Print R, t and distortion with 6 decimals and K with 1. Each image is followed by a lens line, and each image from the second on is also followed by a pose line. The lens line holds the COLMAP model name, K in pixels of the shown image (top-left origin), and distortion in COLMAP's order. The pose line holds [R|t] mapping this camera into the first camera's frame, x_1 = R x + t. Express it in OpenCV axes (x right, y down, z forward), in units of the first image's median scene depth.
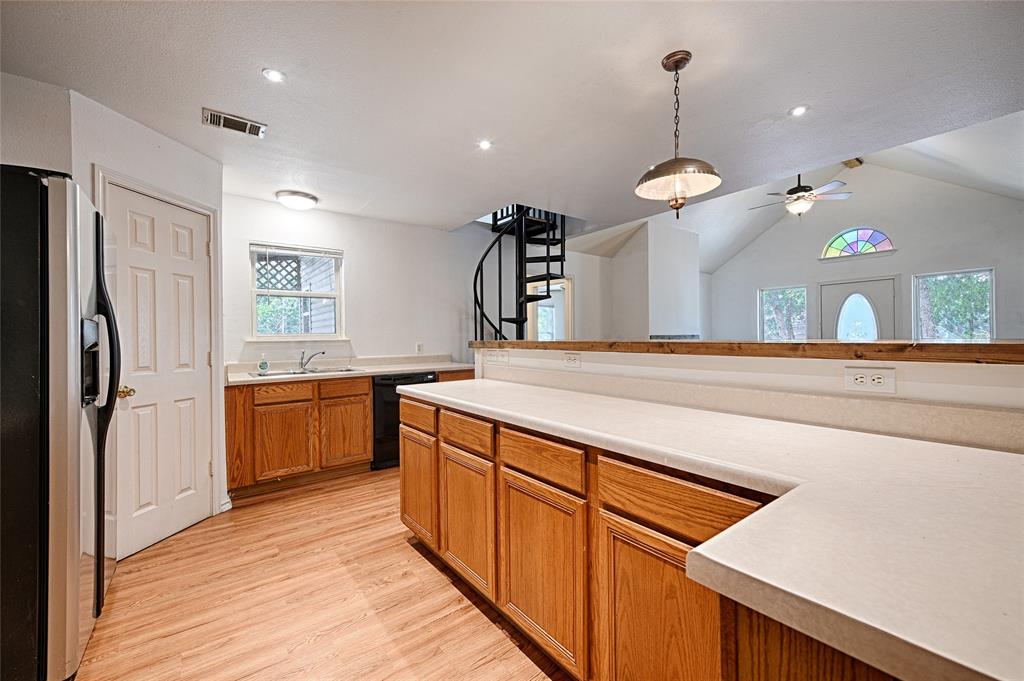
lens RADIAL K [[413.4, 0, 506.4], [0, 413.4, 336.1], [0, 0, 1]] dist [0.015835, 0.000024]
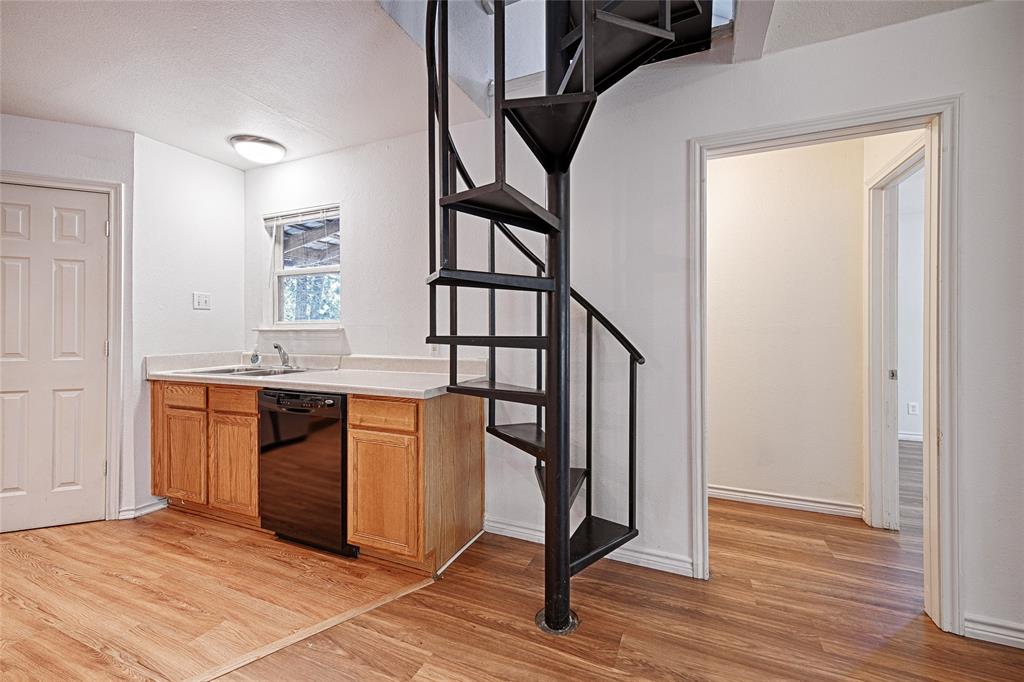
lens RADIAL K [[423.9, 0, 512.5], [0, 423.9, 334.6], [0, 0, 1]] dist [0.003943, 0.000213]
pose [[0.512804, 0.019234, -0.858290, 0.493736], [-0.002918, 0.999782, 0.020661, 0.002771], [0.858501, -0.008091, 0.512749, 1.171271]]
